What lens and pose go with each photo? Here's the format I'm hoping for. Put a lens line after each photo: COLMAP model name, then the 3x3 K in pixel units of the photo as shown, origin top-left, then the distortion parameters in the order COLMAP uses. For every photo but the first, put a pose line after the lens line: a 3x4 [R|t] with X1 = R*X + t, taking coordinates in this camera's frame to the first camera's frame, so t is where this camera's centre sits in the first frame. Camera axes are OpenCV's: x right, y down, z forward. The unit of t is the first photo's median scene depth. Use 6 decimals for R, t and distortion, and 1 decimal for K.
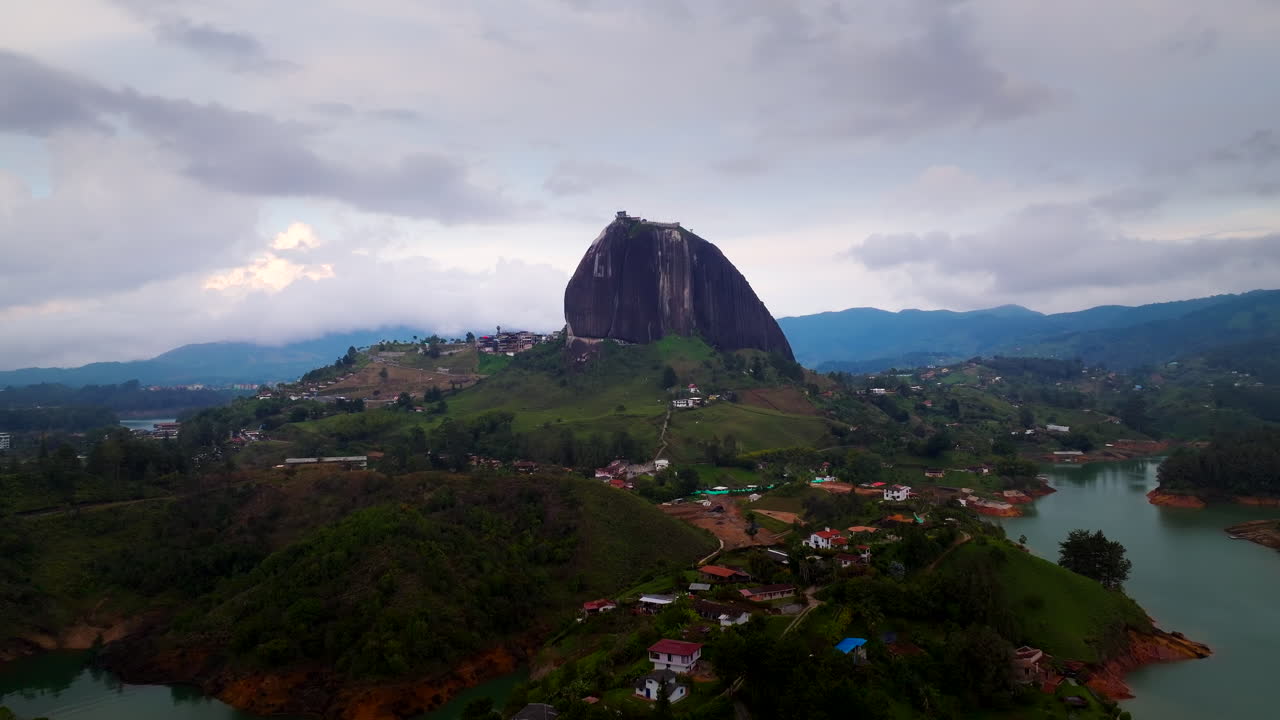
lens RADIAL K [[901.9, 0, 640.0], [0, 901.9, 360.0], [0, 0, 1]] dist [-0.001298, 0.005161]
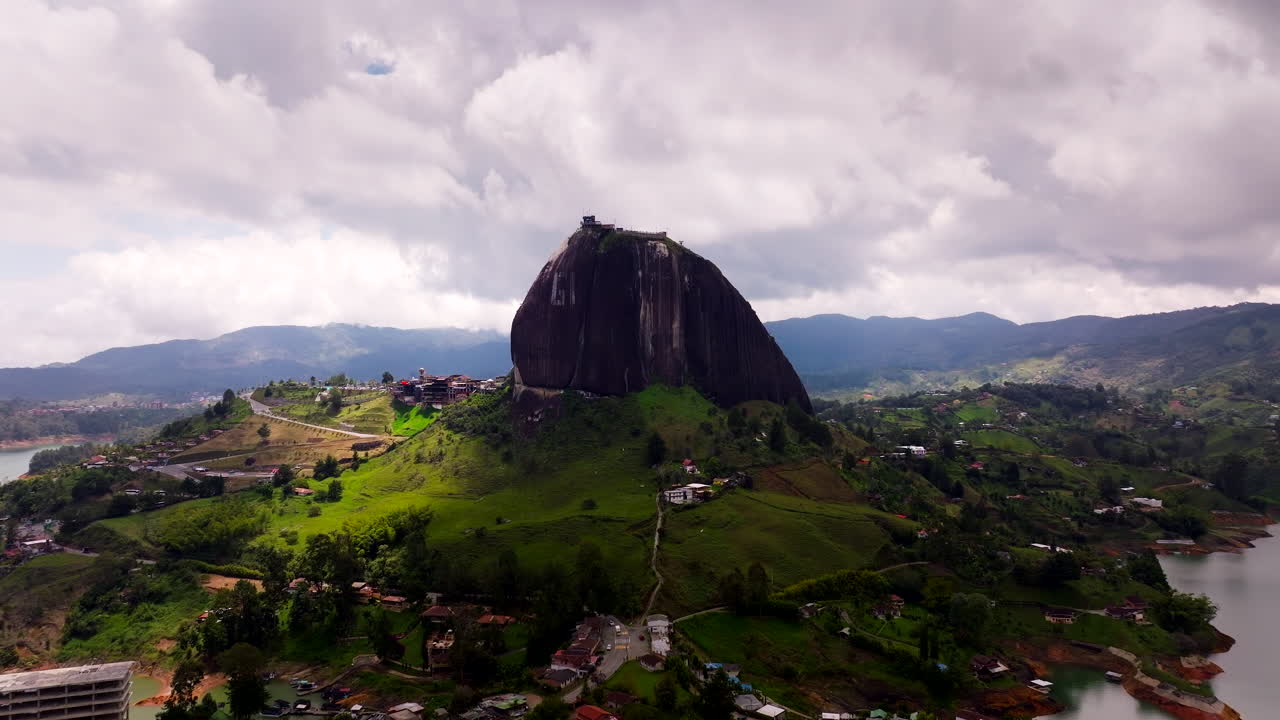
lens RADIAL K [[901.9, 0, 640.0], [0, 901.9, 360.0], [0, 0, 1]] dist [-0.001298, 0.005161]
pose [[0.998899, 0.006455, 0.046474, -0.012787], [-0.006463, 0.999979, 0.000024, -0.047970], [-0.046473, -0.000325, 0.998920, 0.264017]]
